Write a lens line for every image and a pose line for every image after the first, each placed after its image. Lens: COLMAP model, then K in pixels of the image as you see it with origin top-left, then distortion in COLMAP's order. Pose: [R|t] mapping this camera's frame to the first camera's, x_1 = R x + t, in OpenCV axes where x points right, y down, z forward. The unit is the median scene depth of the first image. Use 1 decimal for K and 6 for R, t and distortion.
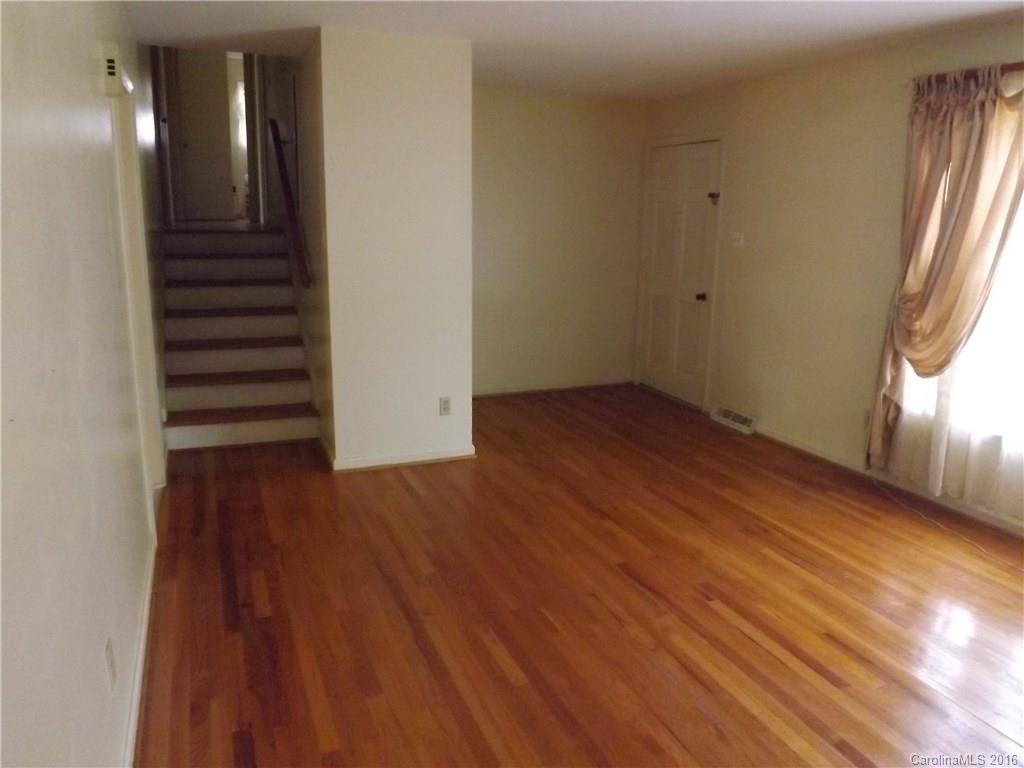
lens RADIAL K [[738.5, 0, 512.0], [0, 738.5, 384.0], [0, 0, 1]] dist [-0.066191, 0.026997]
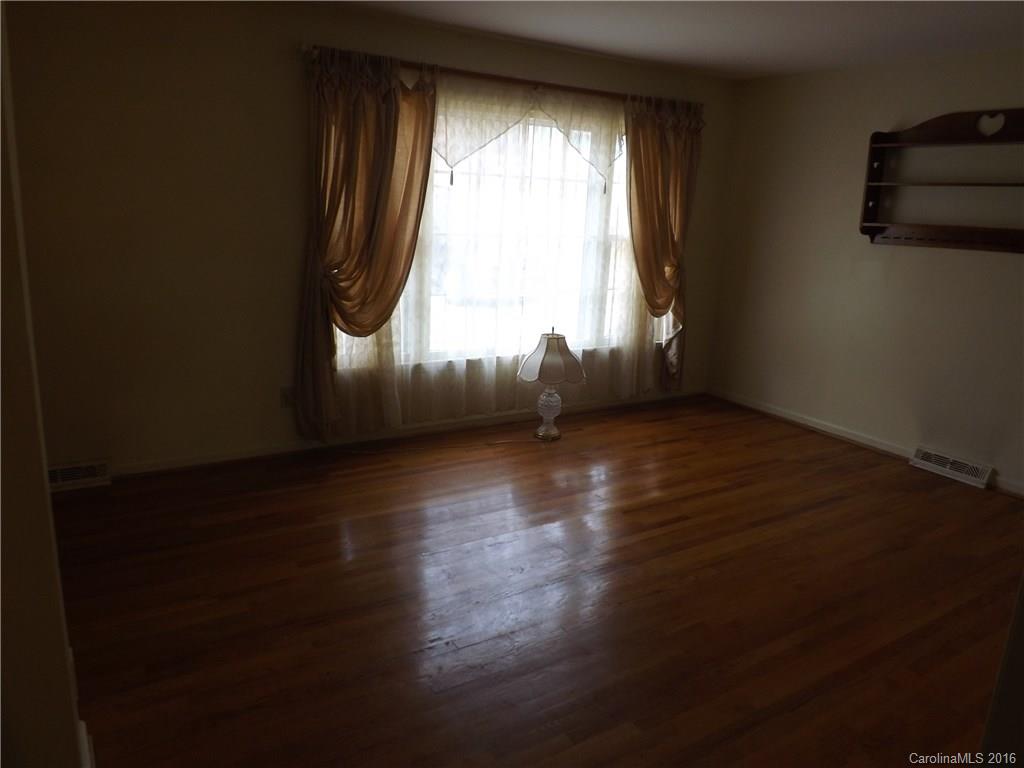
lens RADIAL K [[738.5, 0, 512.0], [0, 738.5, 384.0], [0, 0, 1]] dist [-0.066191, 0.026997]
pose [[-0.150454, -0.267766, 0.951664, -0.547684], [0.178569, 0.939428, 0.292554, -0.226840], [-0.972356, 0.213953, -0.093526, 0.904211]]
